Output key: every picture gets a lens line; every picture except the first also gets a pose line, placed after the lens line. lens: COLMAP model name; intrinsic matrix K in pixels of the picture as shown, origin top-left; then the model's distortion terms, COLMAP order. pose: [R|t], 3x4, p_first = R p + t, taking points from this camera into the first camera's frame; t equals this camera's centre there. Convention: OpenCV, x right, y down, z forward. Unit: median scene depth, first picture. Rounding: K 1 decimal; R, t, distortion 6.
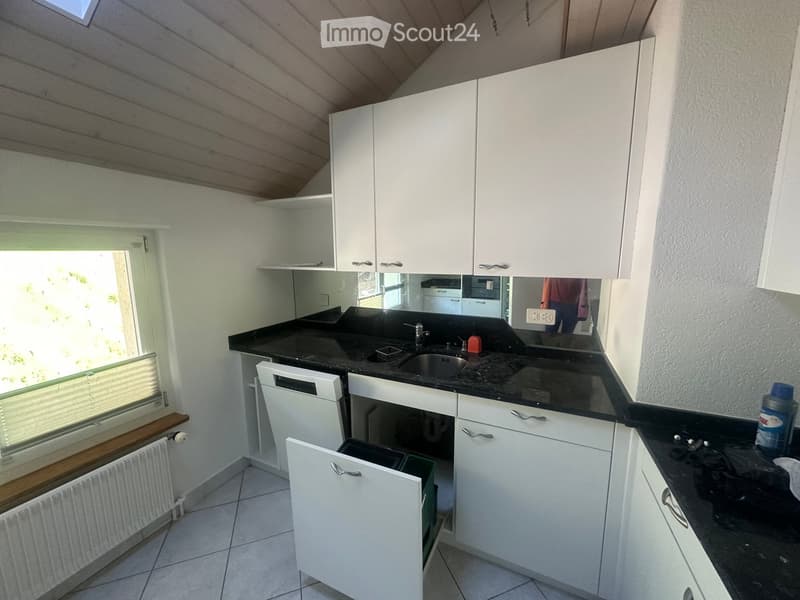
lens RADIAL K [[319.4, 0, 398.4], [0, 319.4, 301.9], [0, 0, 1]] dist [-0.004267, 0.000708]
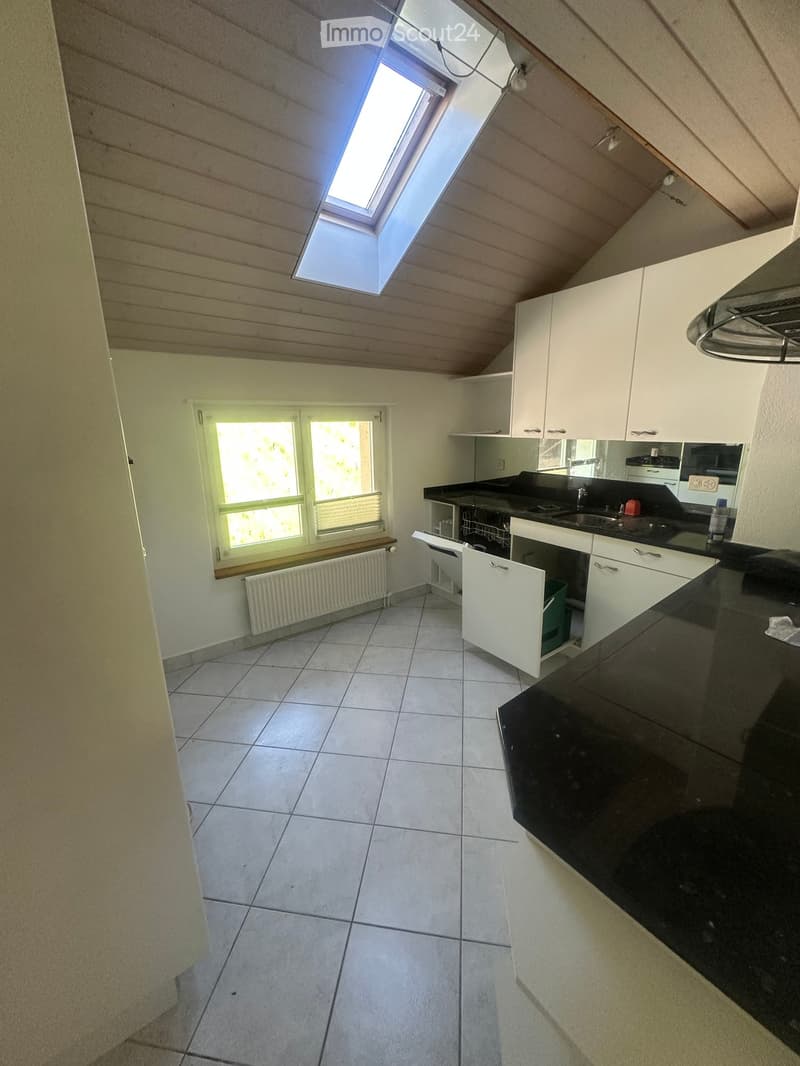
lens RADIAL K [[425.5, 0, 402.2], [0, 425.5, 533.6], [0, 0, 1]] dist [-0.004267, 0.000708]
pose [[0.885737, 0.111336, -0.450637, 0.219658], [-0.063919, 0.990815, 0.119160, 0.104647], [0.459765, -0.076740, 0.884719, -0.675529]]
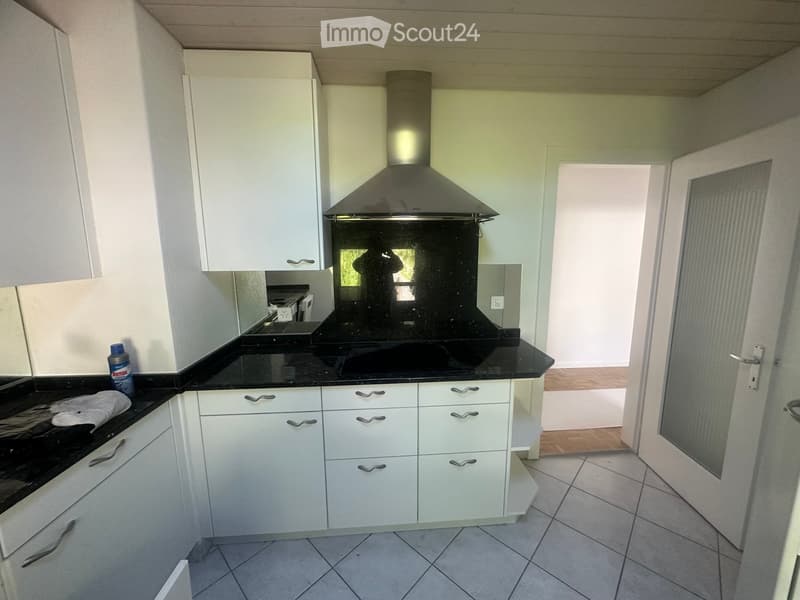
lens RADIAL K [[319.4, 0, 397.8], [0, 319.4, 301.7], [0, 0, 1]] dist [-0.004267, 0.000708]
pose [[-0.444876, -0.146023, 0.883608, -0.424692], [0.150280, 0.960458, 0.234386, -0.067617], [-0.882894, 0.237061, -0.405340, 0.428549]]
